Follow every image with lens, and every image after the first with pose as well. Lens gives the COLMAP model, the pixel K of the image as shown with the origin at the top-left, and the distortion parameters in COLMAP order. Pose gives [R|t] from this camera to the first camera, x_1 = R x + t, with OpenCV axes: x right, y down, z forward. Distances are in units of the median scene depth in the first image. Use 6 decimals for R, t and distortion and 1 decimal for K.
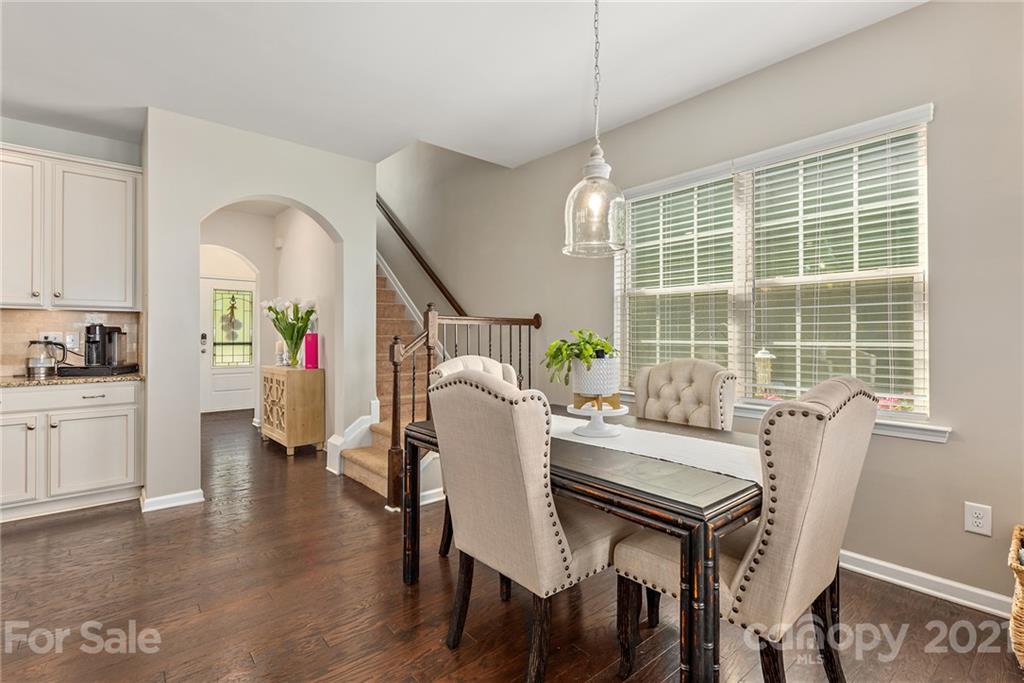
lens RADIAL K [[478.4, 0, 512.1], [0, 478.4, 332.3], [0, 0, 1]] dist [0.005459, 0.000229]
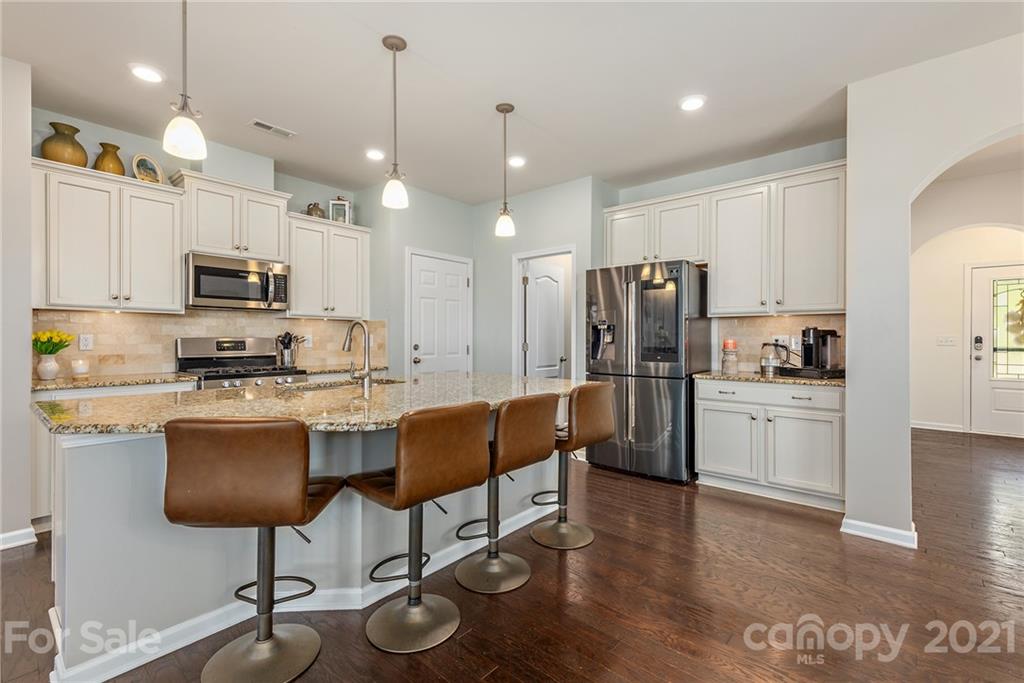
lens RADIAL K [[454.3, 0, 519.6], [0, 454.3, 338.4], [0, 0, 1]] dist [0.010281, 0.000504]
pose [[0.162777, 0.001115, -0.986662, -0.006183], [0.004934, 0.999986, 0.001944, 0.001322], [0.986651, -0.005185, 0.162769, 0.233311]]
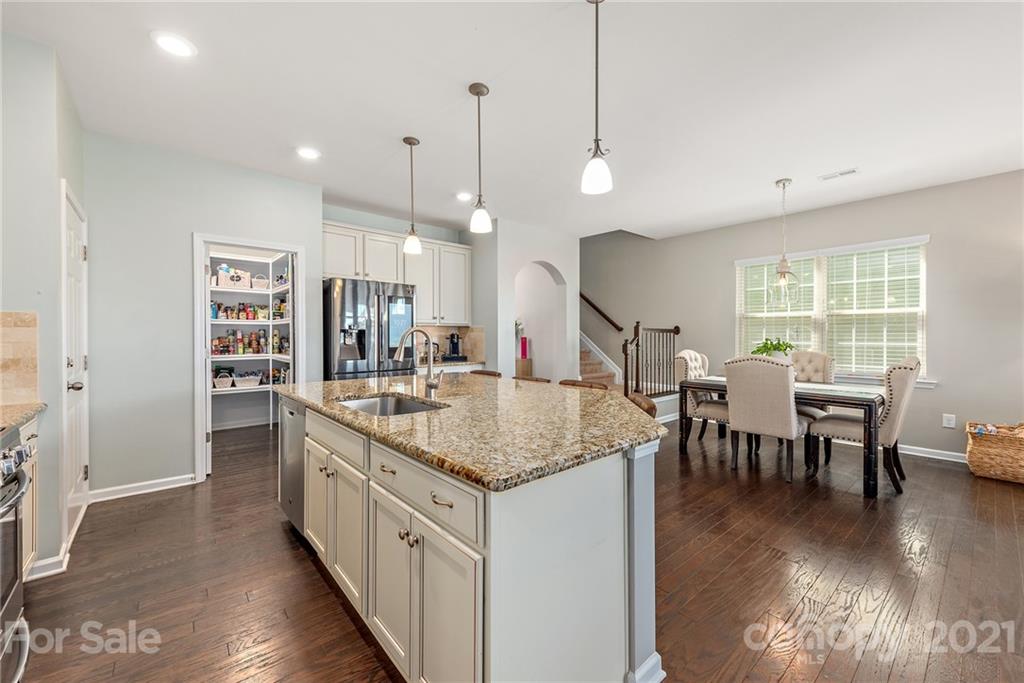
lens RADIAL K [[397.3, 0, 512.6], [0, 397.3, 338.7], [0, 0, 1]] dist [0.007204, -0.001148]
pose [[0.999995, -0.001051, -0.003060, -0.651041], [0.001103, 0.999858, 0.016812, -0.021115], [0.003042, -0.016815, 0.999854, -0.532824]]
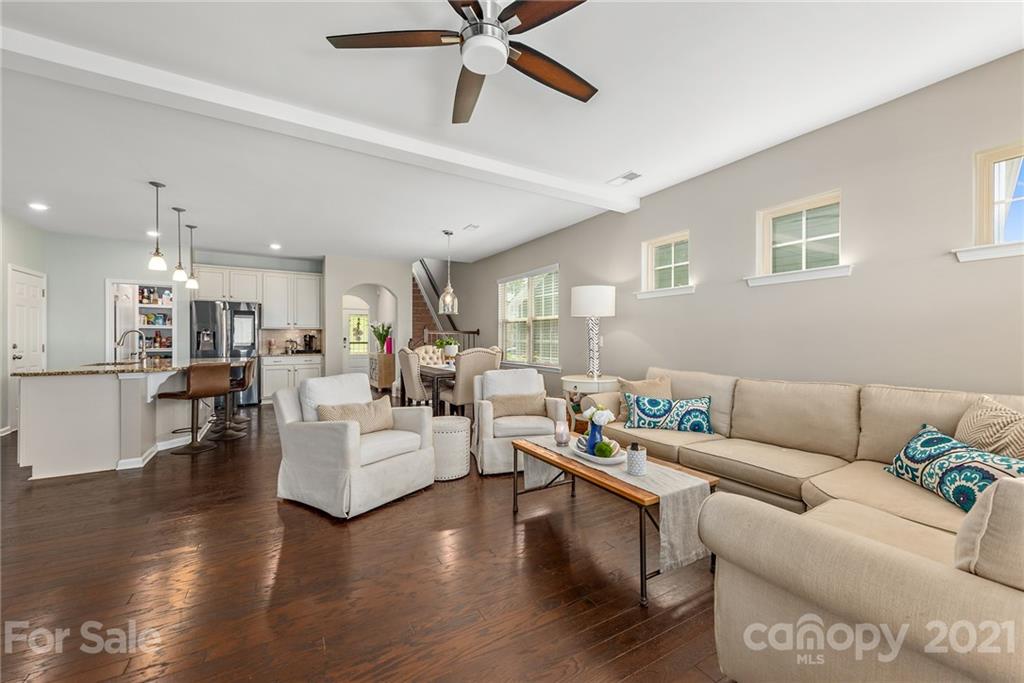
lens RADIAL K [[397.3, 0, 511.8], [0, 397.3, 340.7], [0, 0, 1]] dist [0.007204, -0.001148]
pose [[0.984227, 0.001344, -0.176905, 0.661433], [0.000622, 0.999939, 0.011056, -0.005506], [0.176909, -0.010992, 0.984166, -1.000824]]
